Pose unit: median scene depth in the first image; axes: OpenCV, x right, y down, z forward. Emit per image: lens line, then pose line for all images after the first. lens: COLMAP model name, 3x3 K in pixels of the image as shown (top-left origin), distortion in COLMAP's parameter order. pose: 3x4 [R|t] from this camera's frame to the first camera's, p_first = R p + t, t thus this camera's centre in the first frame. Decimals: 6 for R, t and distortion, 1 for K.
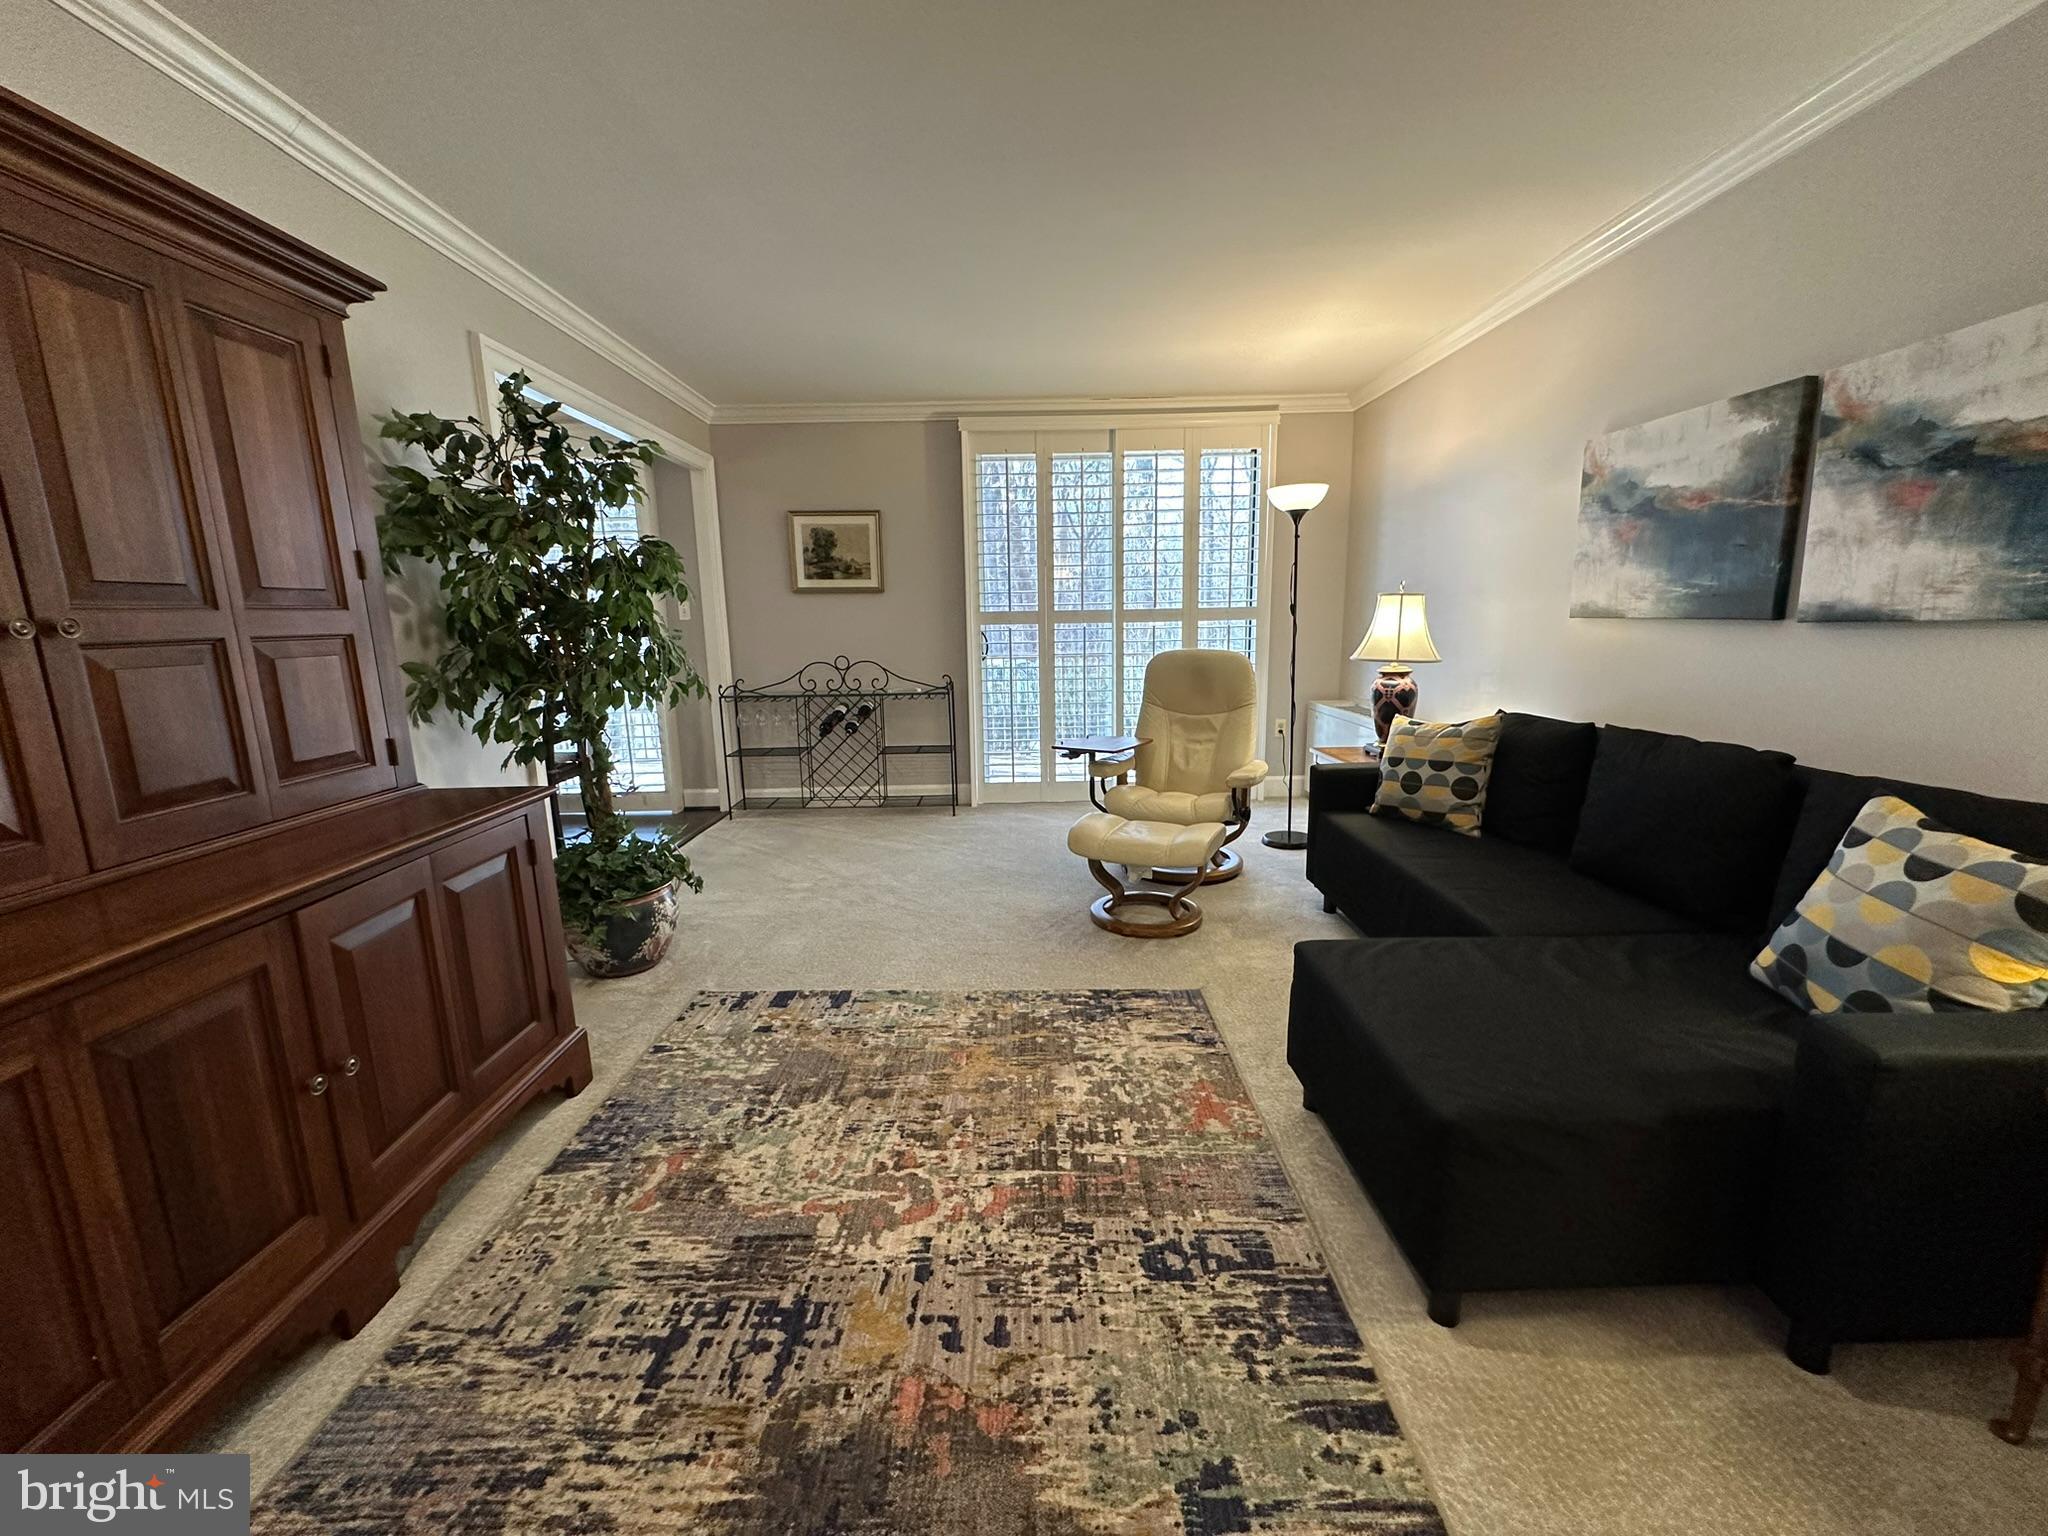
lens RADIAL K [[819.9, 0, 1024.0], [0, 819.9, 768.0], [0, 0, 1]] dist [-0.001558, 0.000111]
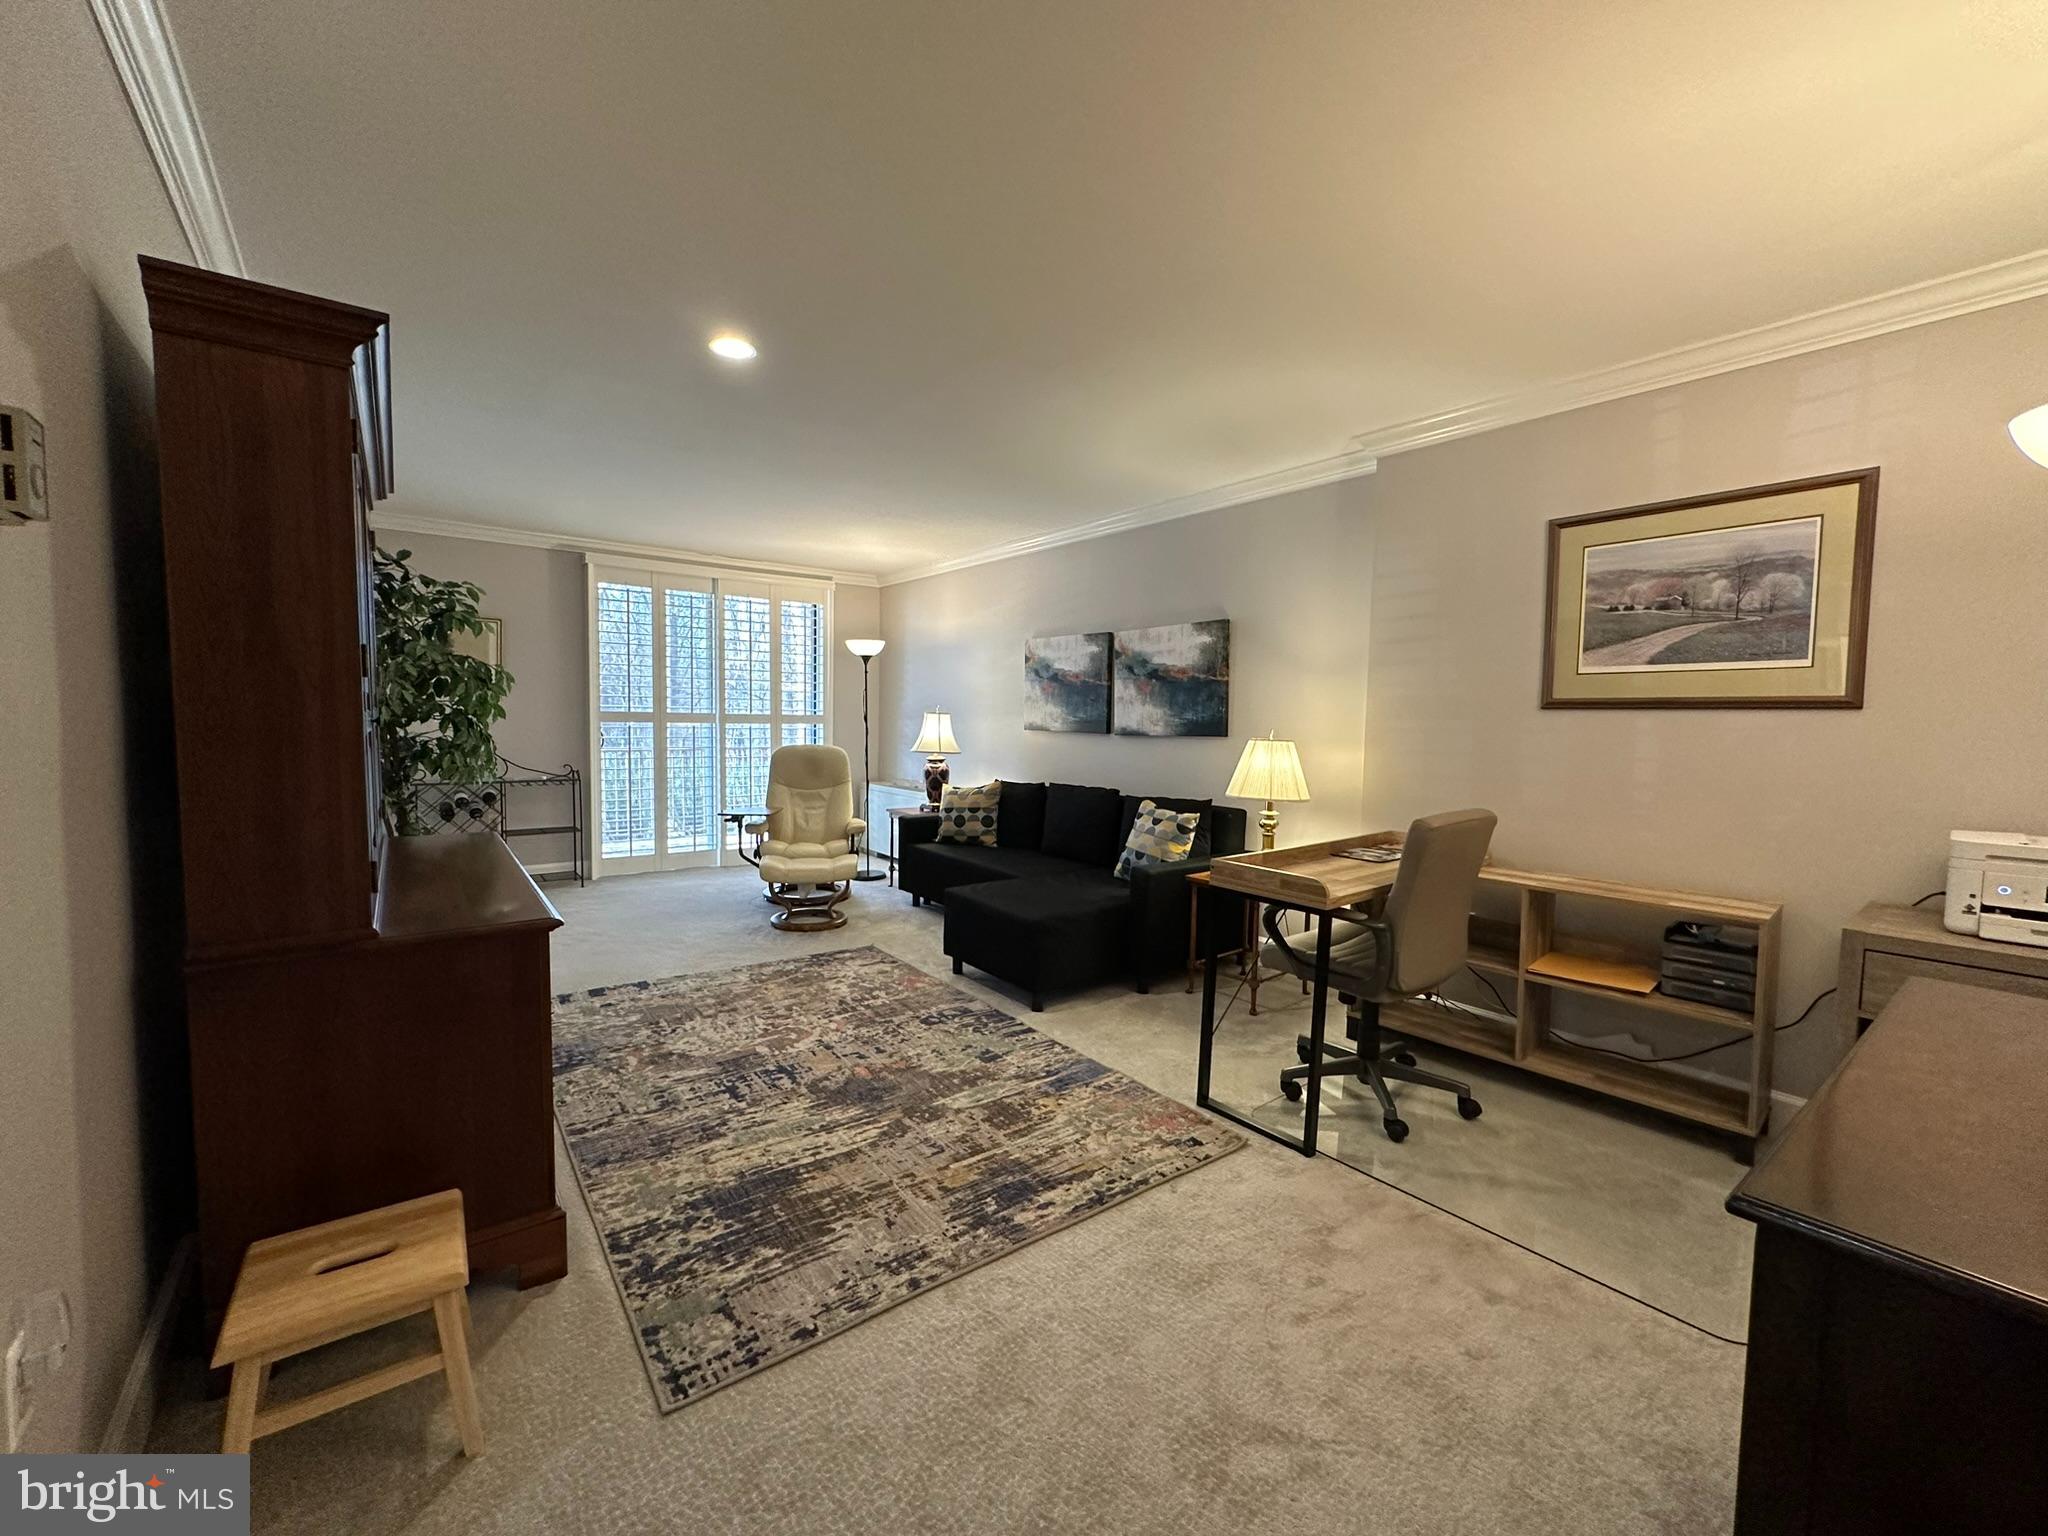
lens RADIAL K [[819.9, 0, 1024.0], [0, 819.9, 768.0], [0, 0, 1]] dist [-0.001558, 0.000111]
pose [[0.796676, -0.005652, 0.604380, -0.662517], [0.078113, 0.992533, -0.093685, 0.112192], [-0.599338, 0.121847, 0.791168, -0.669834]]
